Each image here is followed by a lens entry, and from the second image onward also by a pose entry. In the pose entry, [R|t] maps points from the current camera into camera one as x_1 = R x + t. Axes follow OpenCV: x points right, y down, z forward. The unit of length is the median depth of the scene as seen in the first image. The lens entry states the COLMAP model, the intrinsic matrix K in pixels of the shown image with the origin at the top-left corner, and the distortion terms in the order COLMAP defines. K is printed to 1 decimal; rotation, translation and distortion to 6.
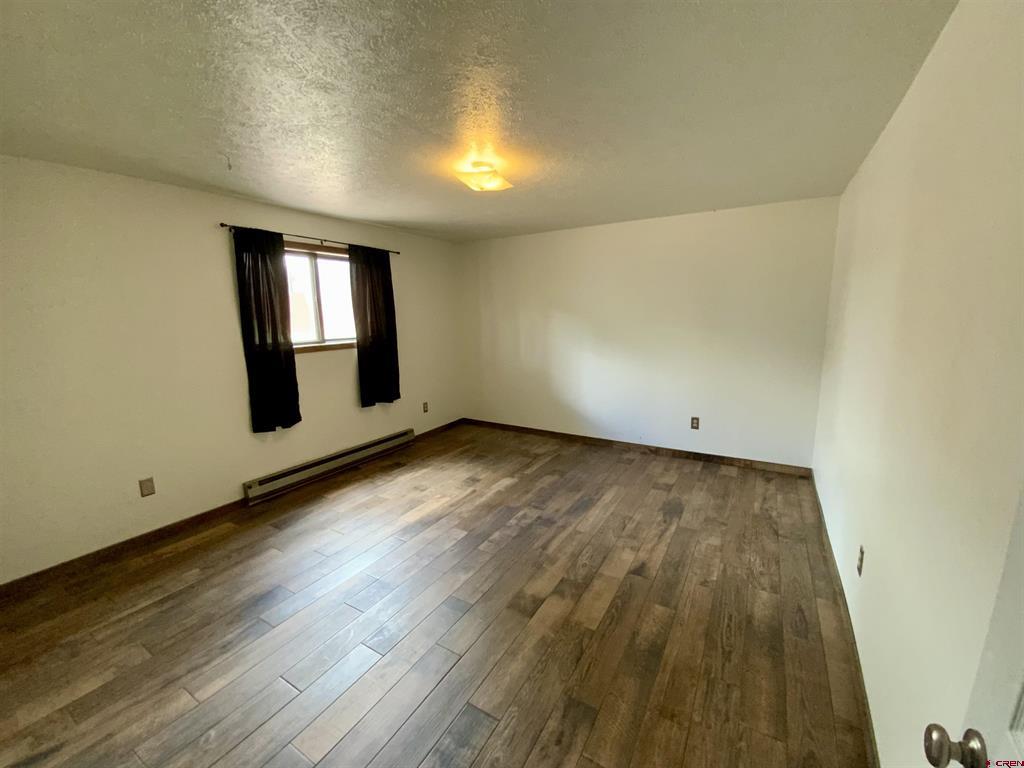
lens RADIAL K [[417.4, 0, 510.4], [0, 417.4, 380.2], [0, 0, 1]] dist [0.016541, -0.000898]
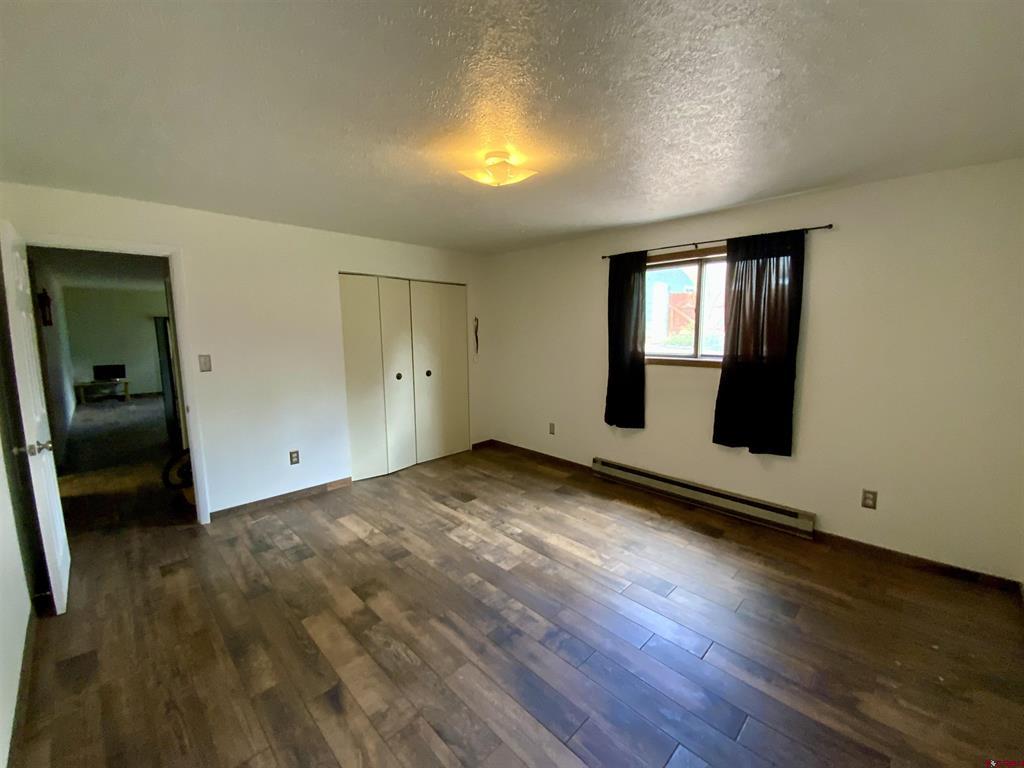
lens RADIAL K [[417.4, 0, 513.6], [0, 417.4, 381.3], [0, 0, 1]] dist [0.016541, -0.000898]
pose [[-0.235477, 0.145435, -0.960937, 0.732964], [-0.147096, 0.972016, 0.183158, -0.209649], [0.960684, 0.184480, -0.207495, 1.164516]]
